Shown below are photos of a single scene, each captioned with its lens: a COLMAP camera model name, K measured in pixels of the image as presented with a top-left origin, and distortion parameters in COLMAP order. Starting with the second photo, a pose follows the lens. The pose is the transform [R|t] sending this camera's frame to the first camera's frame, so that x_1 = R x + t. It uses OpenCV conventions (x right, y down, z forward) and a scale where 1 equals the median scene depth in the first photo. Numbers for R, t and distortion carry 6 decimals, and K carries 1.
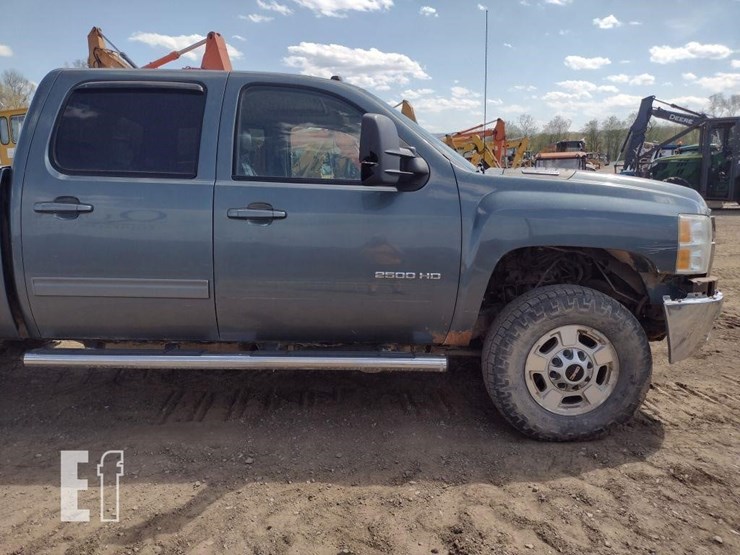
lens RADIAL K [[553.7, 0, 367.3], [0, 553.7, 278.4], [0, 0, 1]] dist [0.051696, -0.061794]
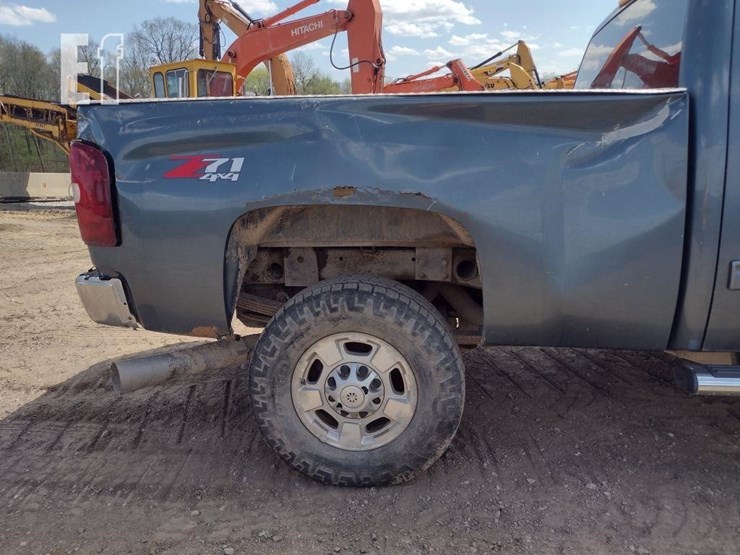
lens RADIAL K [[553.7, 0, 366.1], [0, 553.7, 275.3], [0, 0, 1]] dist [0.051696, -0.061794]
pose [[0.995031, -0.008793, -0.099177, -0.921579], [0.015954, 0.997303, 0.071644, -0.038411], [0.098279, -0.072870, 0.992487, 0.311681]]
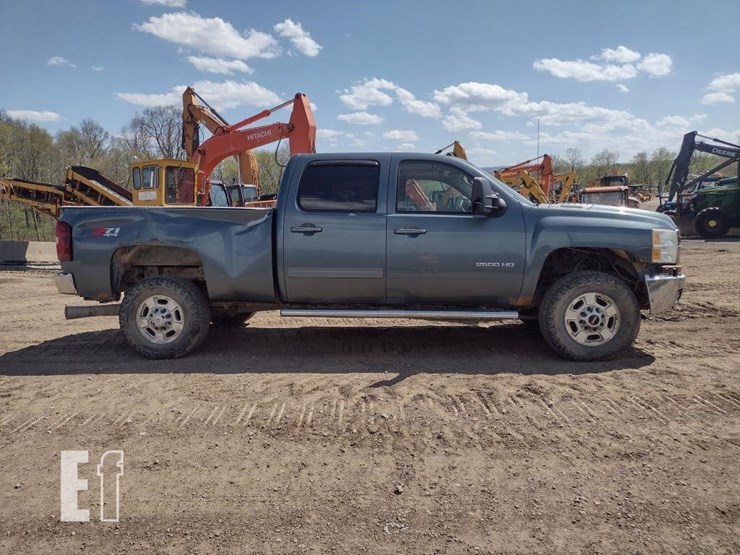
lens RADIAL K [[553.7, 0, 367.6], [0, 553.7, 277.3], [0, 0, 1]] dist [0.051696, -0.061794]
pose [[0.996685, -0.004947, -0.081201, -0.181732], [-0.000157, 0.998031, -0.062727, 0.140343], [0.081352, 0.062532, 0.994722, -0.762855]]
